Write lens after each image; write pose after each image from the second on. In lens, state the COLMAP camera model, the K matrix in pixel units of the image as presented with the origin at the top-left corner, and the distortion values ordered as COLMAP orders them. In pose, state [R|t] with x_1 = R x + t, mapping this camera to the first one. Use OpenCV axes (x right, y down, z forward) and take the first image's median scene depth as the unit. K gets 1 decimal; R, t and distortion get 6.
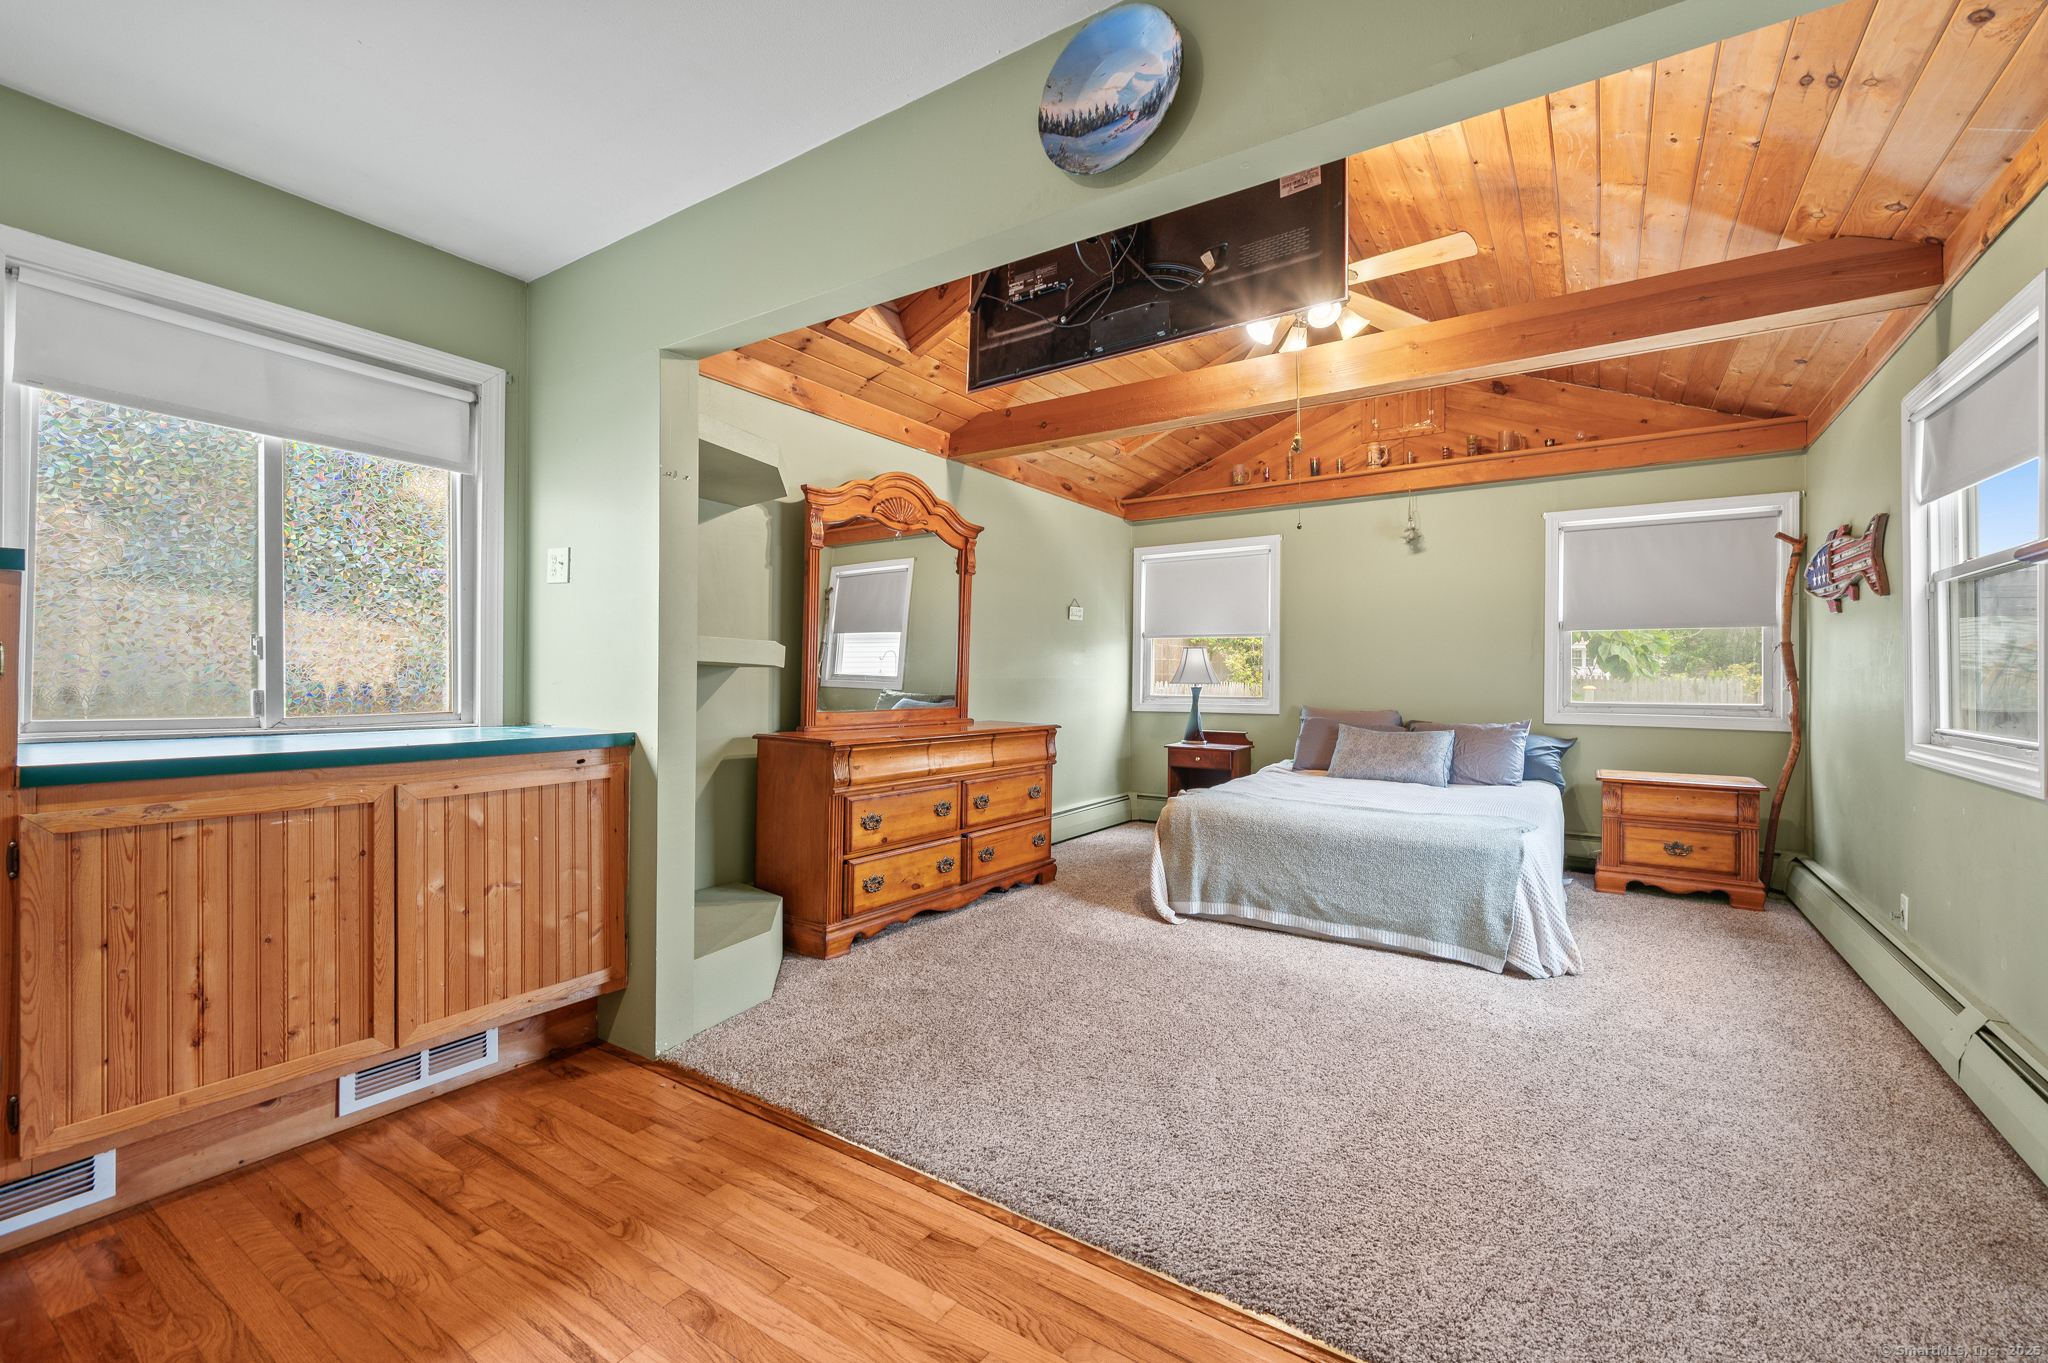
lens RADIAL K [[830.9, 0, 1019.8], [0, 830.9, 680.2], [0, 0, 1]] dist [-0.001243, 0.000003]
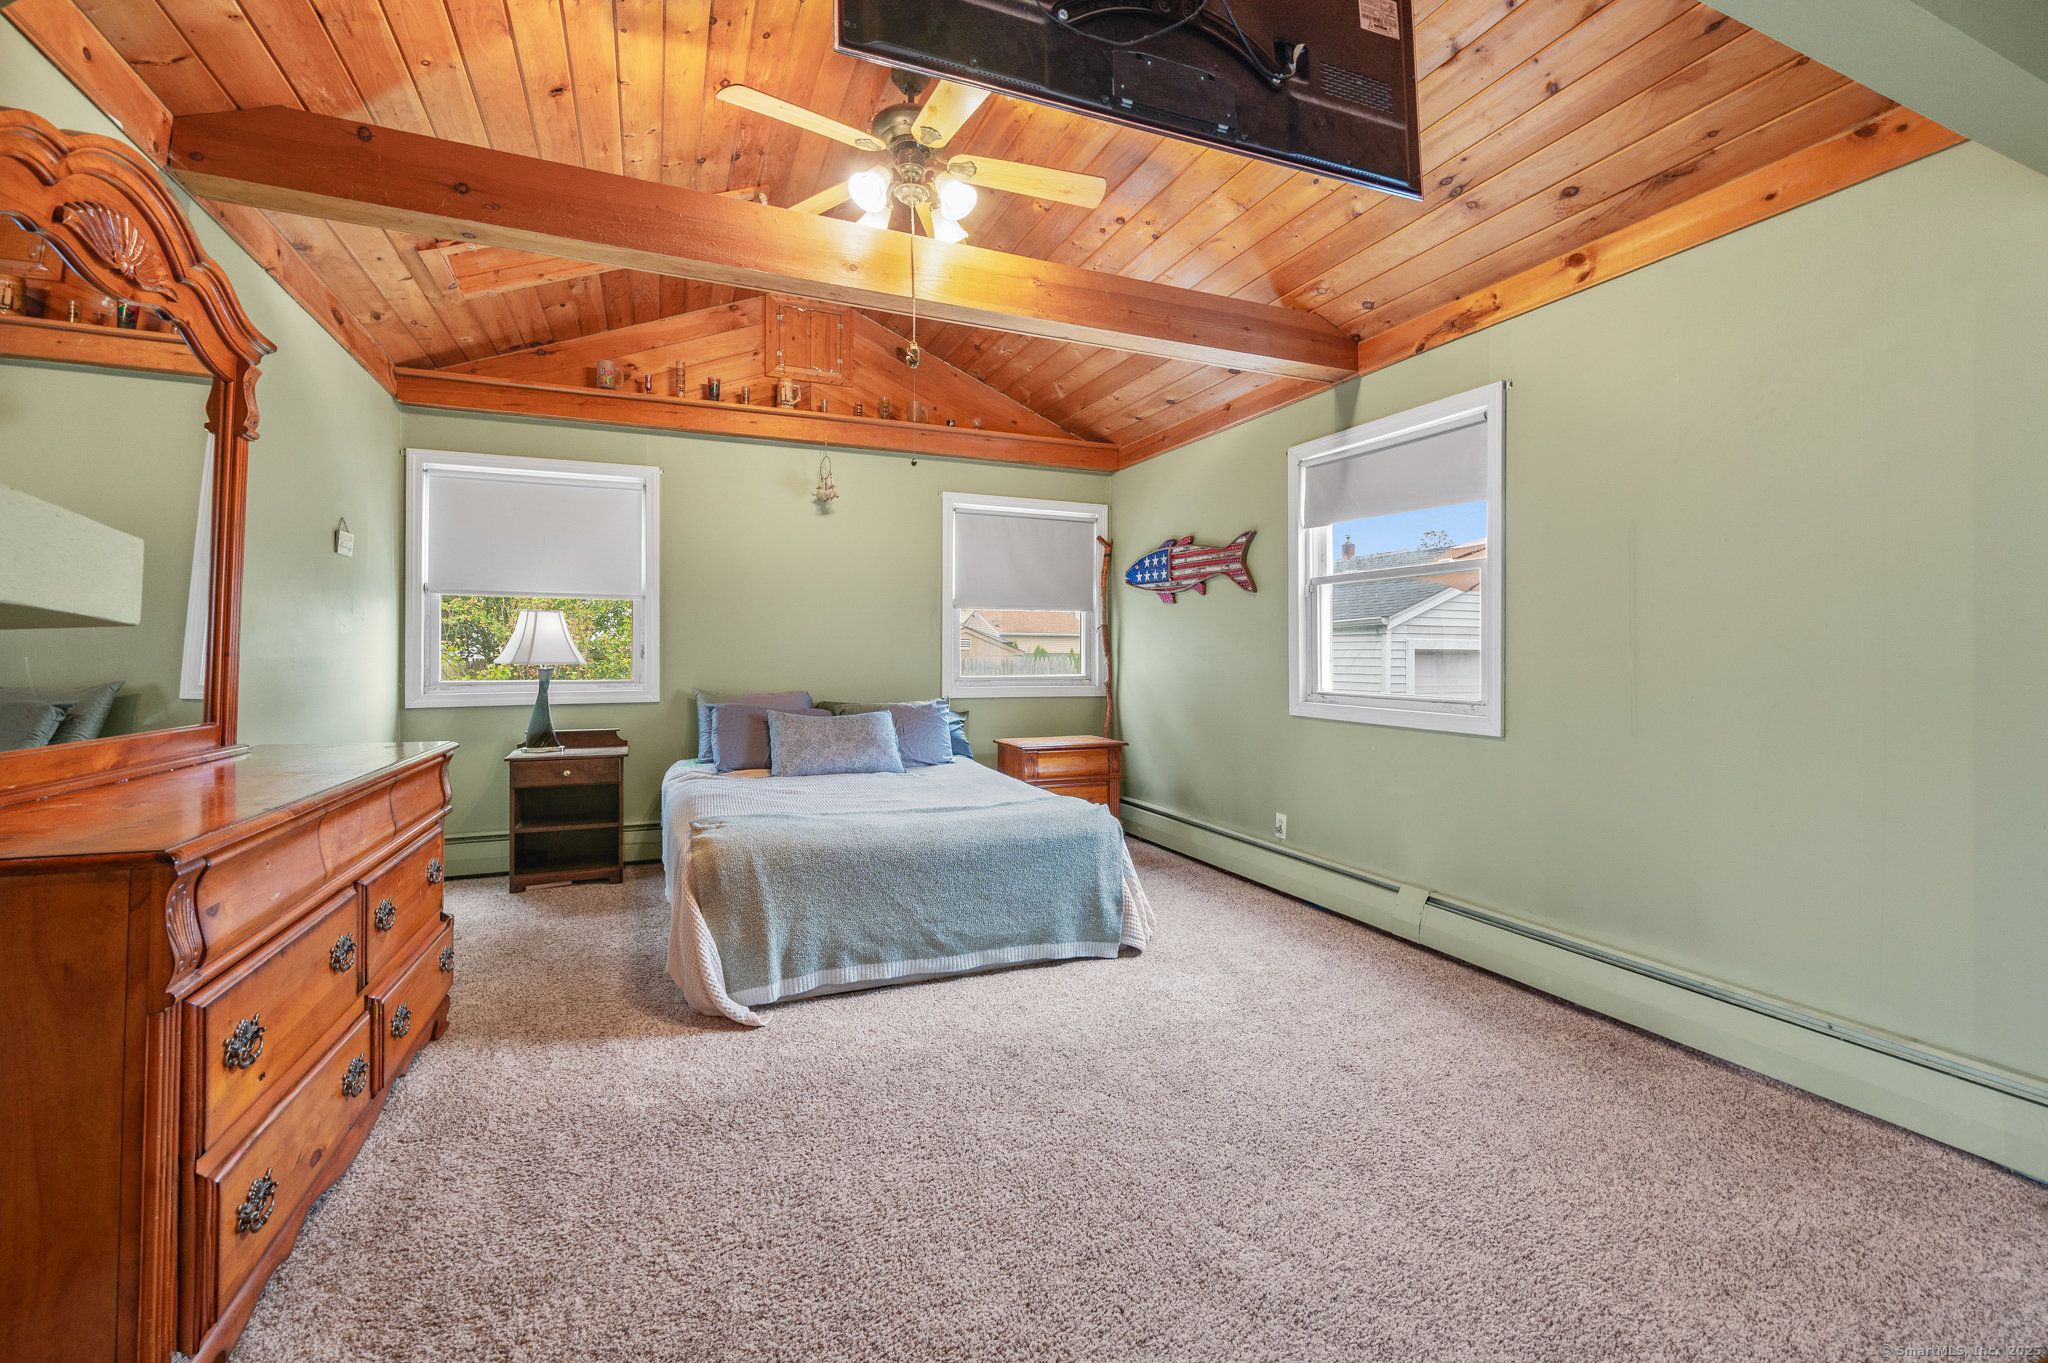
lens RADIAL K [[877.5, 0, 1024.0], [0, 877.5, 658.7], [0, 0, 1]] dist [0.000739, -0.000107]
pose [[0.549205, -0.008281, 0.835647, -0.290614], [0.003919, 0.999965, 0.007333, -0.005768], [-0.835678, -0.000752, 0.549219, 0.446363]]
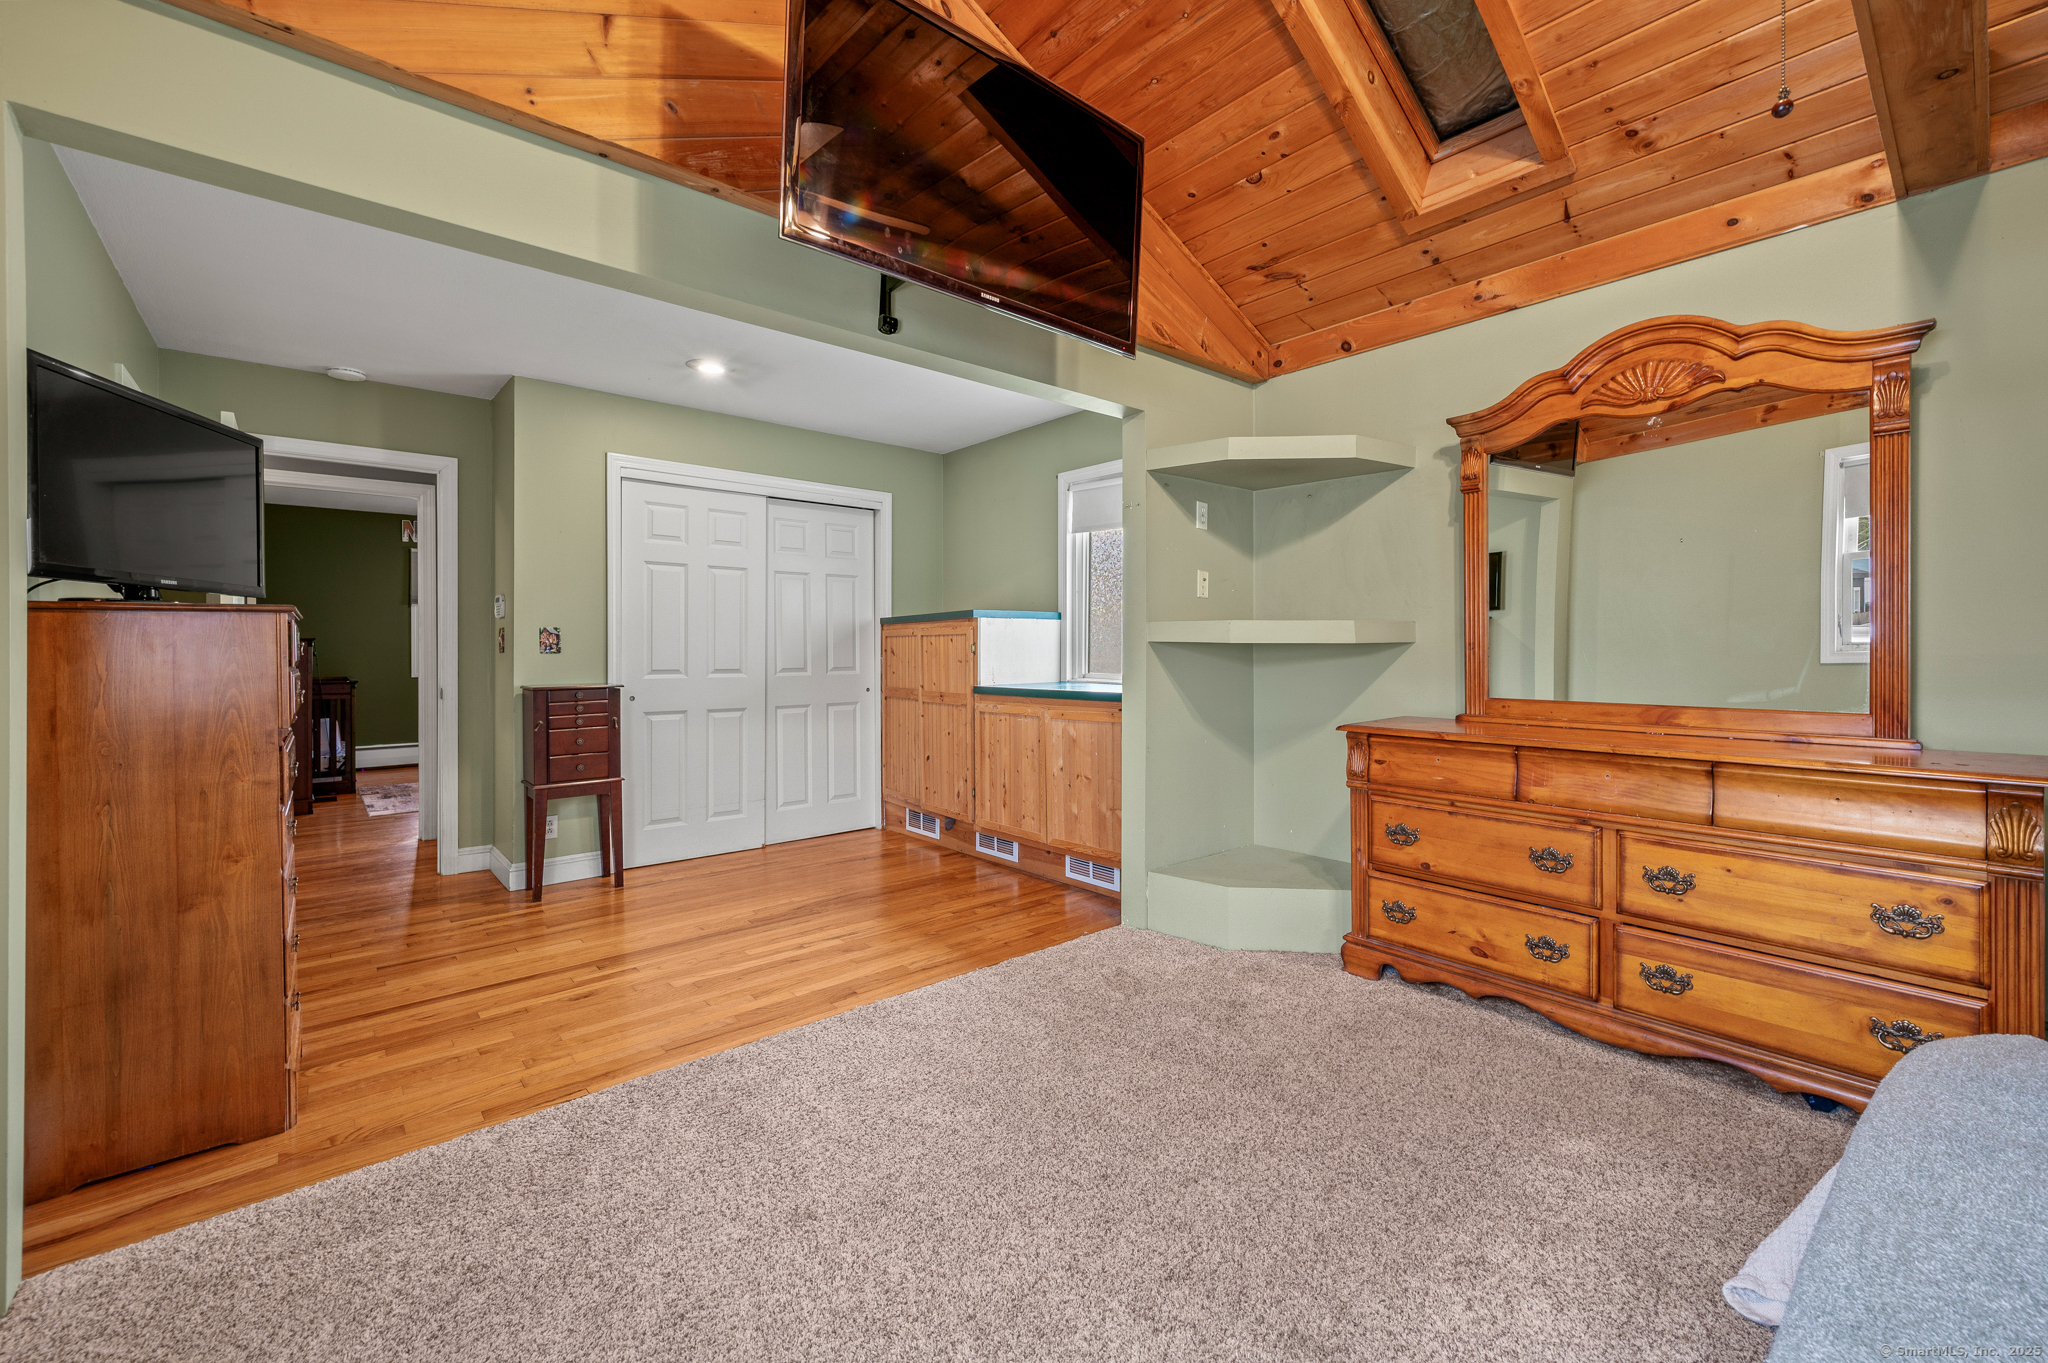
lens RADIAL K [[848.4, 0, 1034.7], [0, 848.4, 658.7], [0, 0, 1]] dist [-0.001791, -0.000095]
pose [[-0.255605, 0.001563, -0.966780, 0.635037], [-0.001549, 0.999997, 0.002026, 0.000205], [0.966780, 0.002015, -0.255602, 0.787283]]
